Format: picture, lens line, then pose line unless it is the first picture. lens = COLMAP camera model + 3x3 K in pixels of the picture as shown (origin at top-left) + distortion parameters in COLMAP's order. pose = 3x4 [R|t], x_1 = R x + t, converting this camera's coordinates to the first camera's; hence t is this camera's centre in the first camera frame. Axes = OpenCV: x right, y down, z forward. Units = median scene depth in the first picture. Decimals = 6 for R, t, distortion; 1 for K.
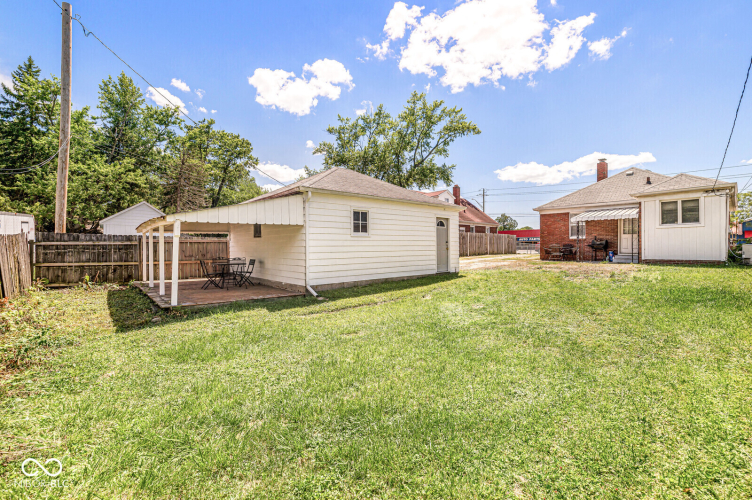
lens RADIAL K [[334.1, 0, 378.7], [0, 334.1, 245.1], [0, 0, 1]] dist [0.002629, 0.000684]
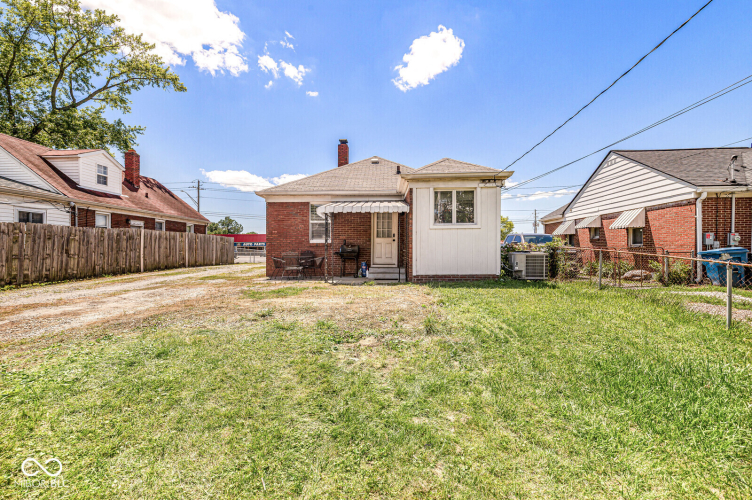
lens RADIAL K [[334.1, 0, 378.7], [0, 334.1, 245.1], [0, 0, 1]] dist [0.002629, 0.000684]
pose [[0.711678, 0.013066, 0.702384, 0.106761], [-0.002585, 0.999869, -0.015982, -0.002499], [-0.702501, 0.009558, 0.711619, 0.225366]]
